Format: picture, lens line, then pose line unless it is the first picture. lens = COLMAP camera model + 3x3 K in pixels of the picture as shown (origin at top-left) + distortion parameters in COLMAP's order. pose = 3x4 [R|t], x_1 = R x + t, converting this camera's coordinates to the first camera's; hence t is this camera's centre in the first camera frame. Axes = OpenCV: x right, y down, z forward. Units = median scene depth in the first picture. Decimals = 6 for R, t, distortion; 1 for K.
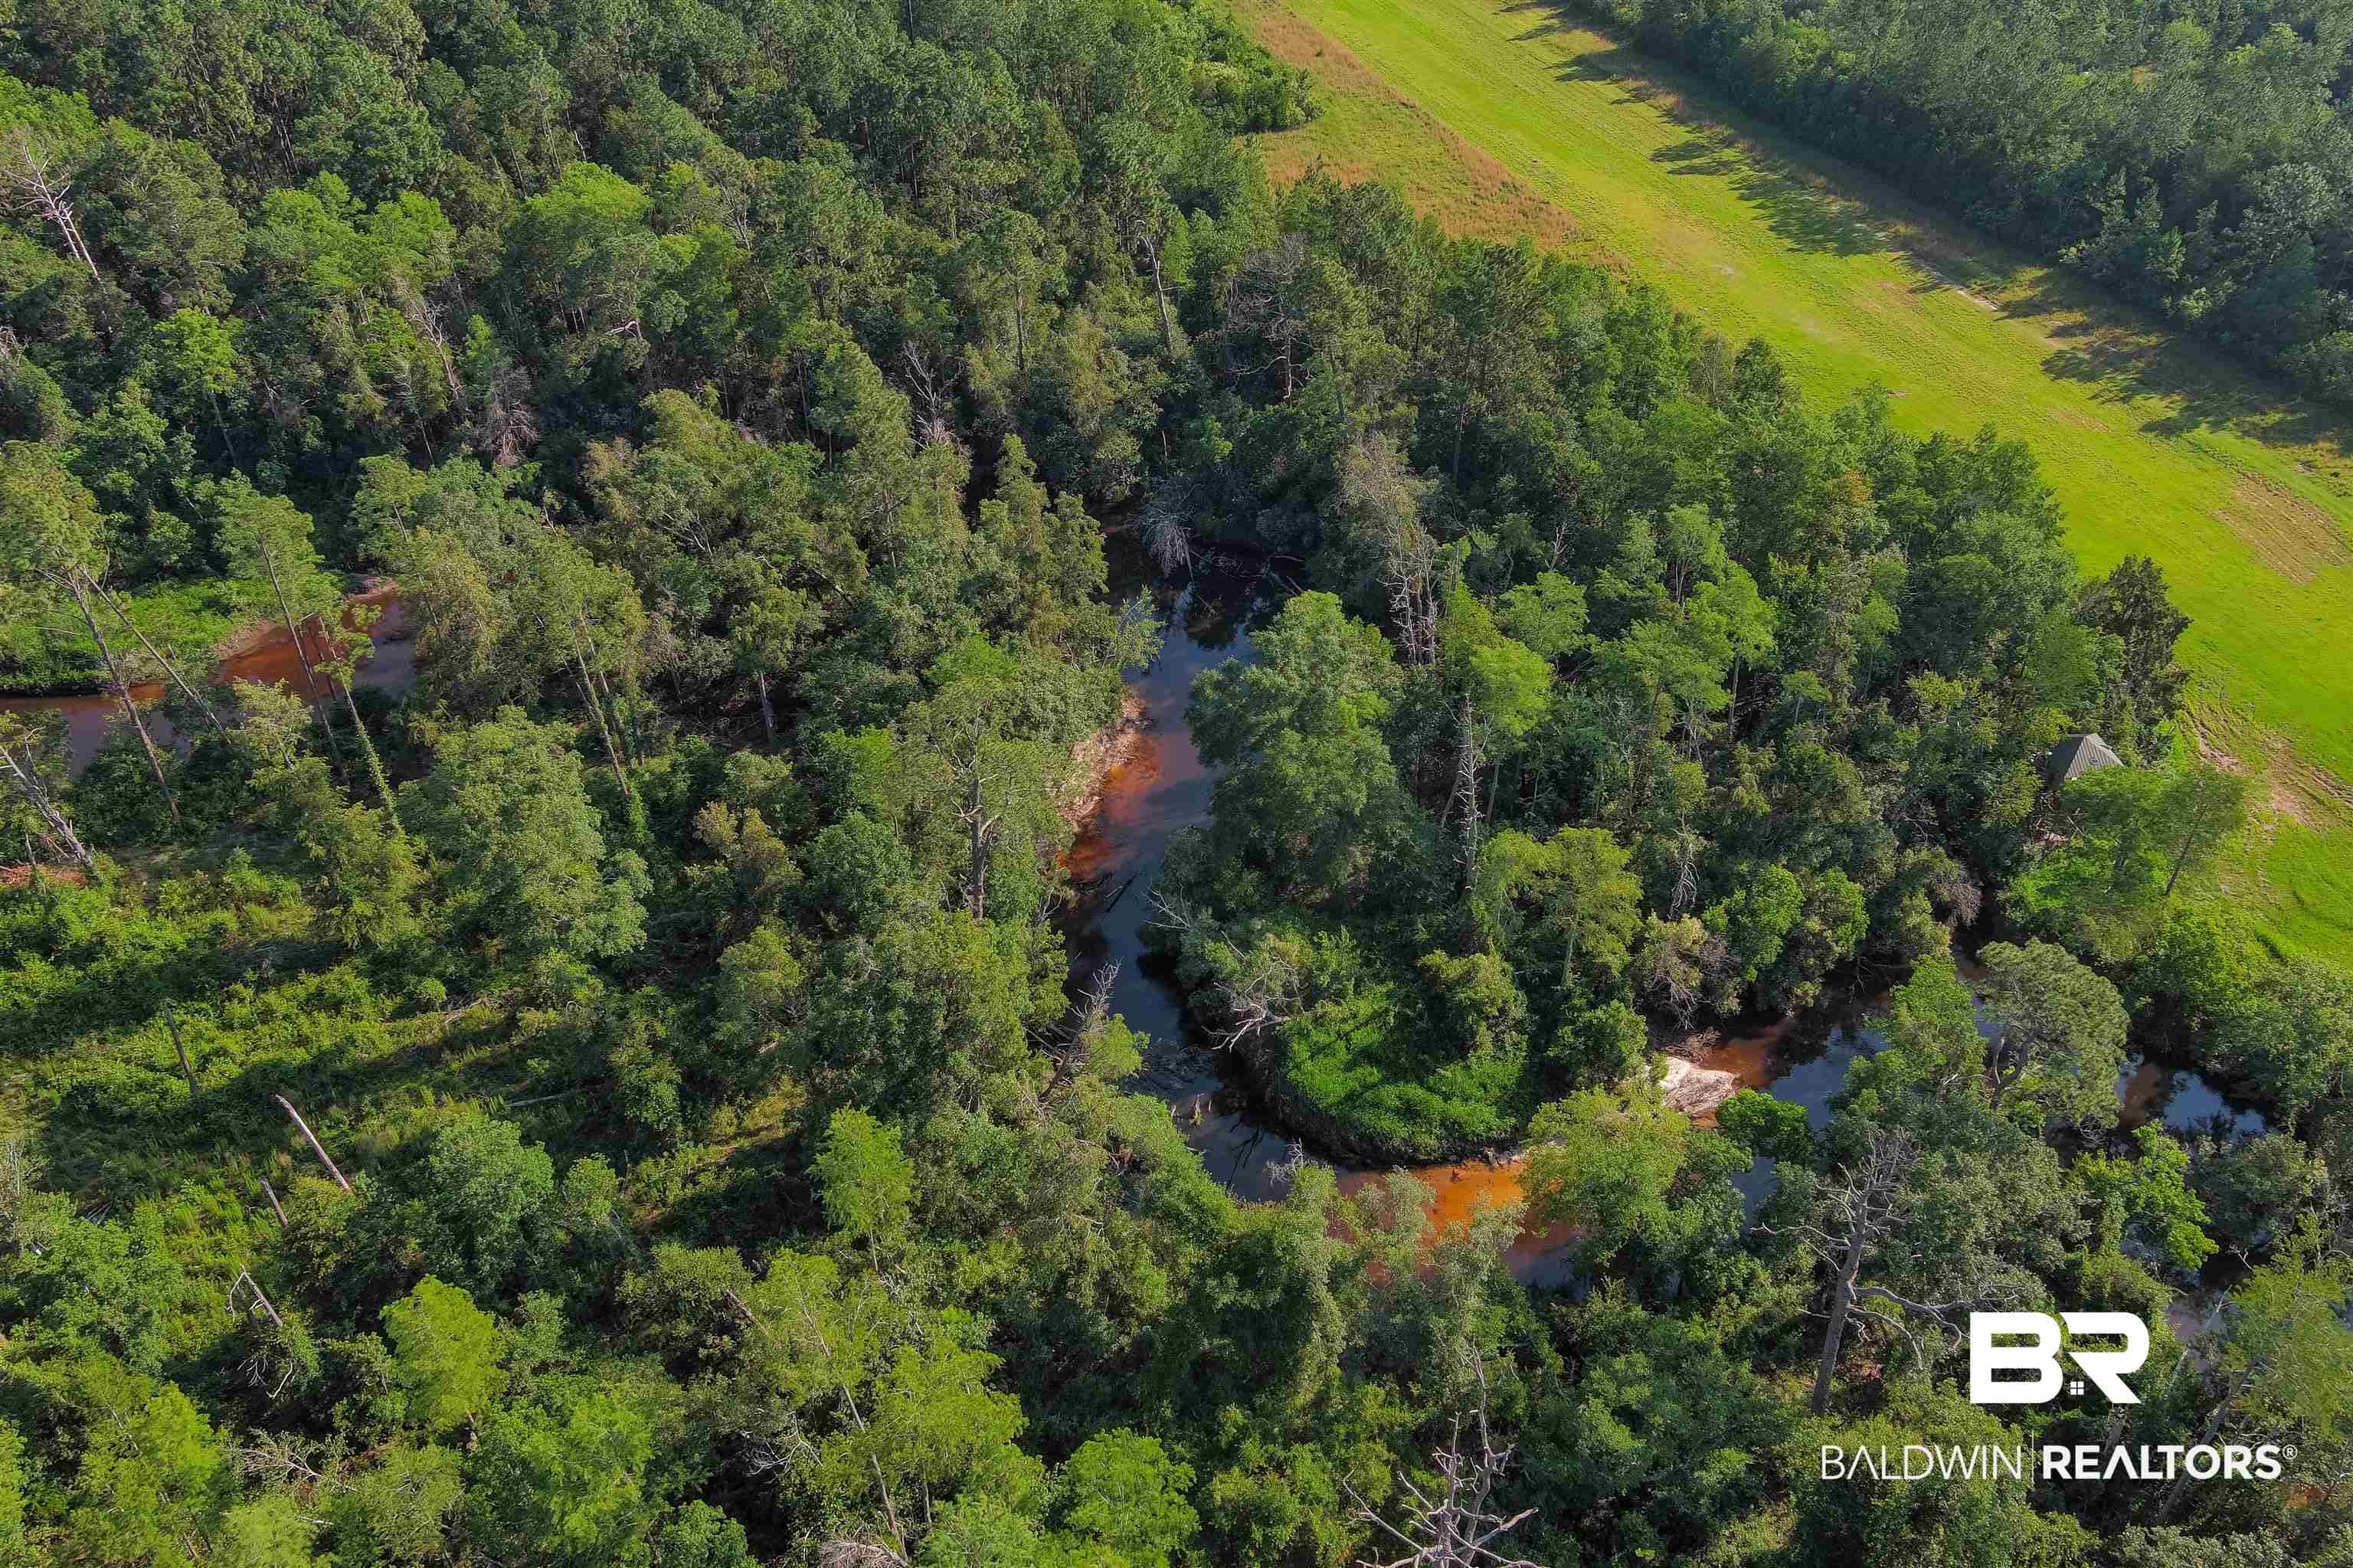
lens RADIAL K [[1796.2, 0, 1163.9], [0, 1796.2, 768.0], [0, 0, 1]] dist [0.031105, -0.034210]
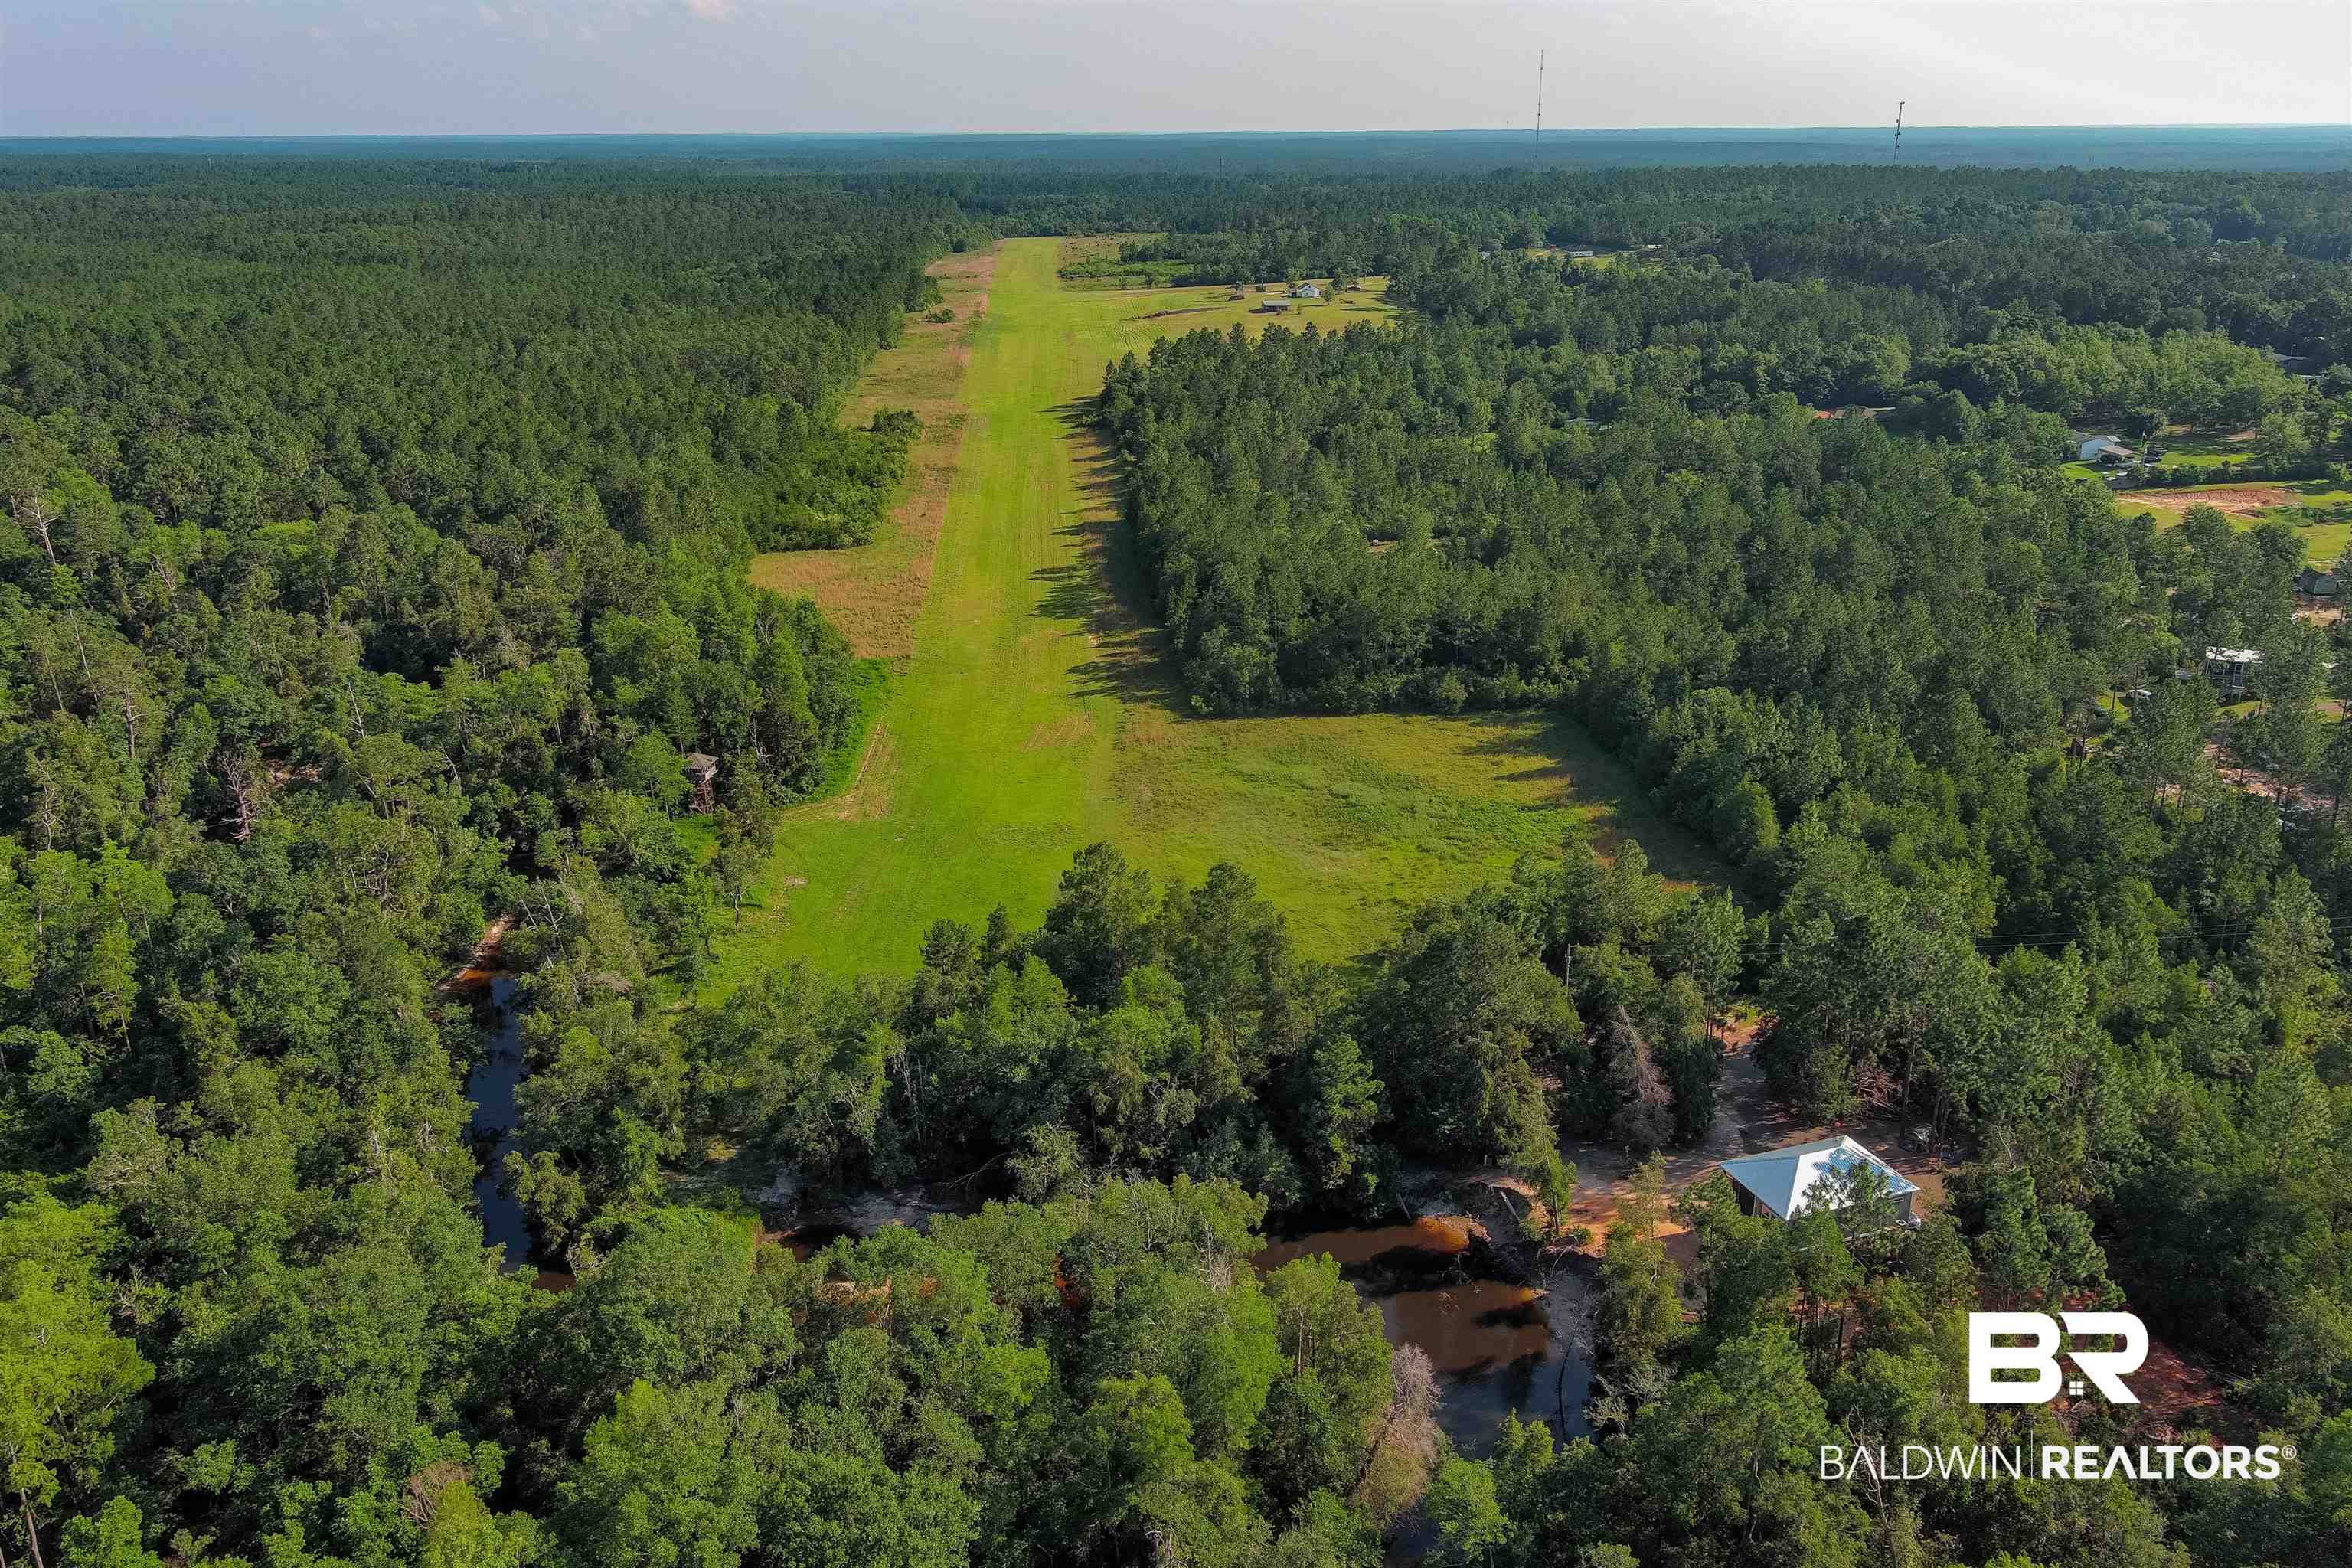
lens RADIAL K [[1795.4, 0, 1174.9], [0, 1795.4, 790.3], [0, 0, 1]] dist [0.031105, -0.034210]
pose [[0.979016, 0.063872, -0.193516, 1.586157], [-0.114476, 0.957994, -0.262950, 0.552146], [0.168592, 0.279585, 0.945203, -0.937318]]
